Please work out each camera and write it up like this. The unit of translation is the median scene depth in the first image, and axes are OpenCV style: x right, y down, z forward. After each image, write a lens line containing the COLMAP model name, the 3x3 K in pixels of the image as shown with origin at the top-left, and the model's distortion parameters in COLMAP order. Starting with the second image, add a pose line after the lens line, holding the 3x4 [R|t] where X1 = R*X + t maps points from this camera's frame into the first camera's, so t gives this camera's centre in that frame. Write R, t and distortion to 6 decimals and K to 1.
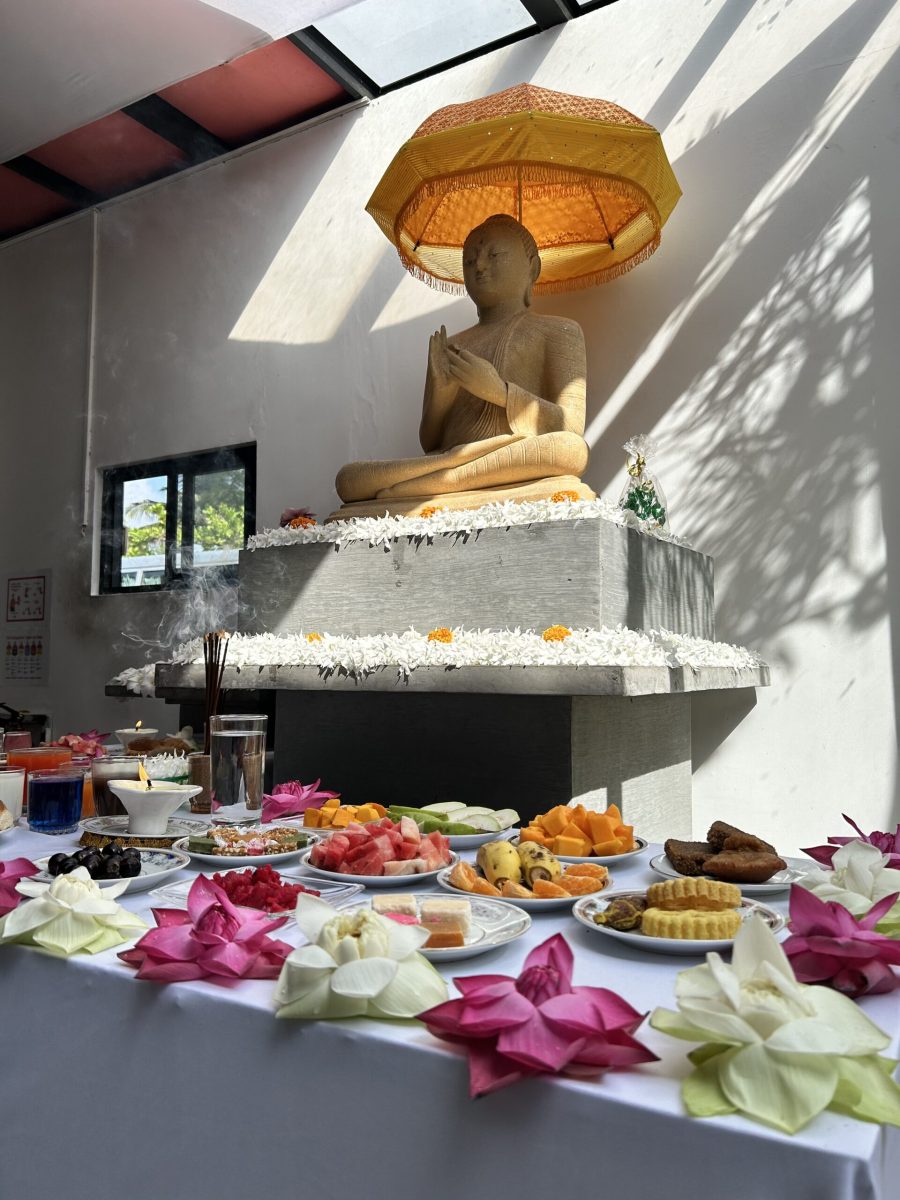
lens RADIAL K [[885.6, 0, 447.8], [0, 885.6, 597.1], [0, 0, 1]] dist [-0.003597, -0.010241]
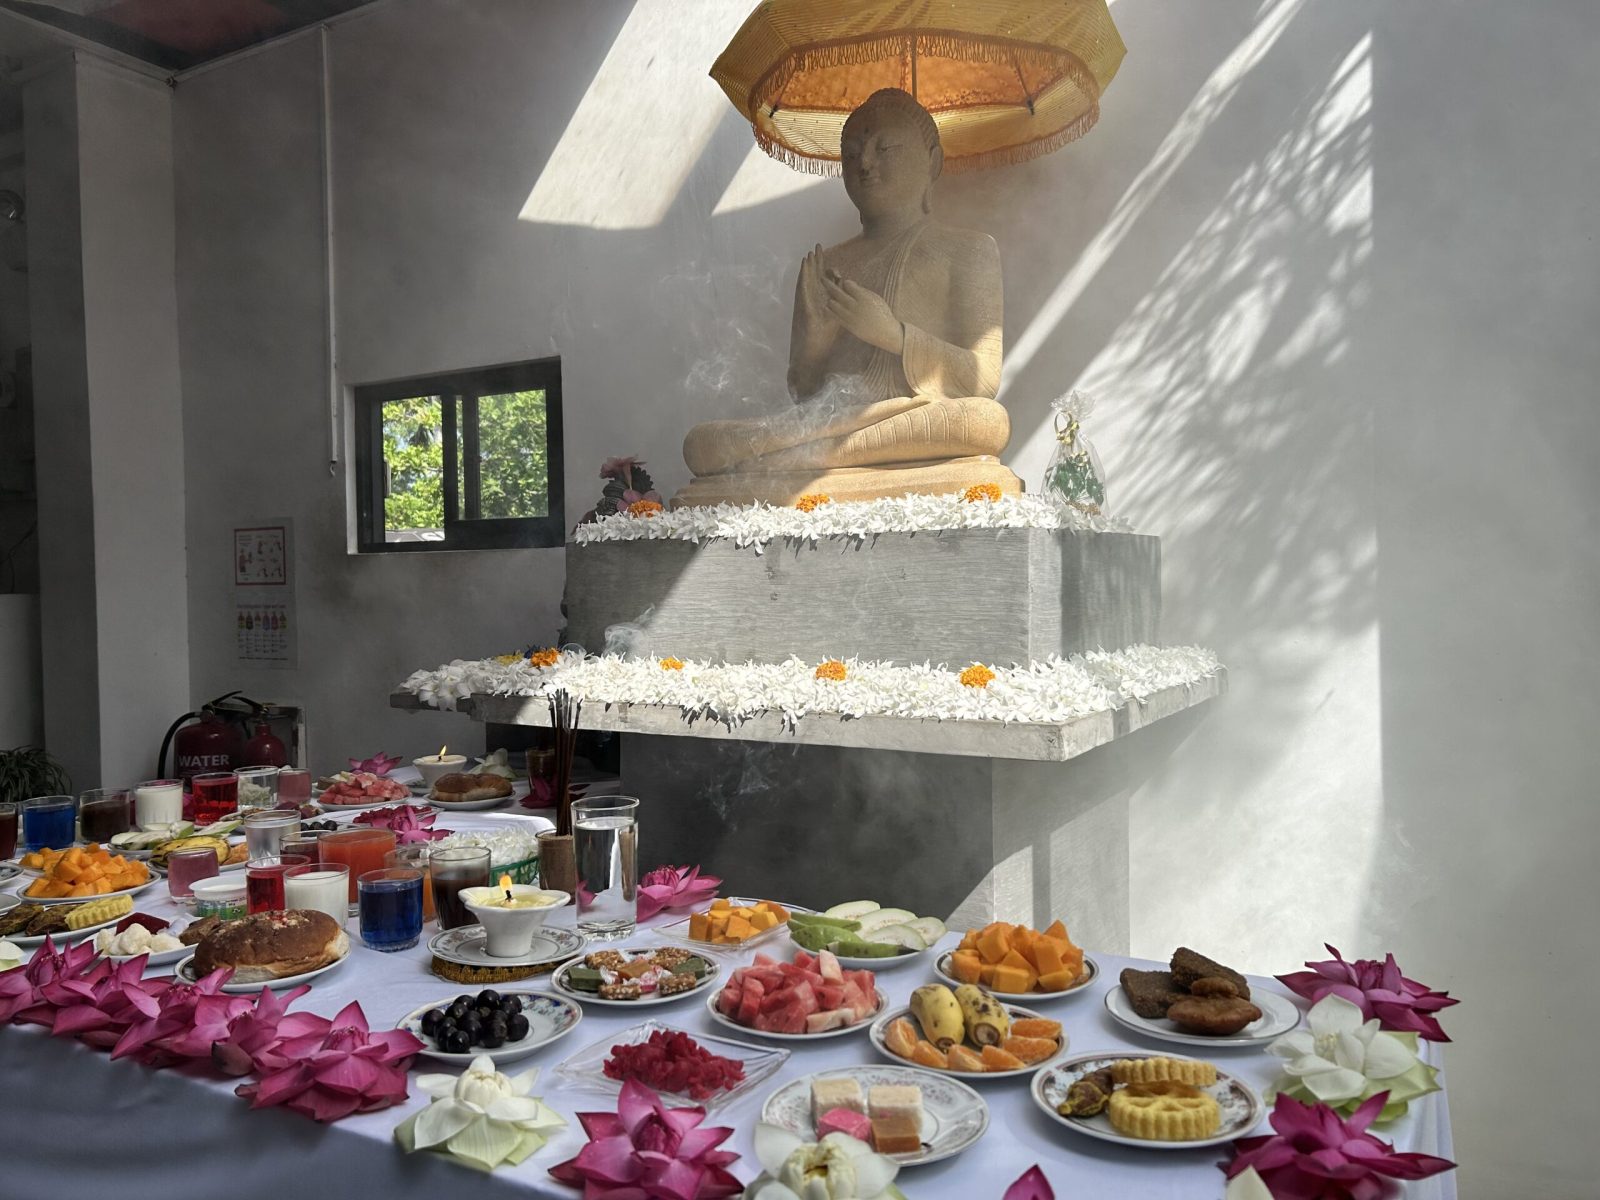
lens RADIAL K [[1180.9, 0, 805.0], [0, 1180.9, 605.8], [0, 0, 1]] dist [-0.003597, -0.010241]
pose [[0.999746, -0.016196, 0.015654, -0.041420], [0.014450, 0.994278, 0.105845, -0.110976], [-0.017279, -0.105592, 0.994259, -0.060001]]
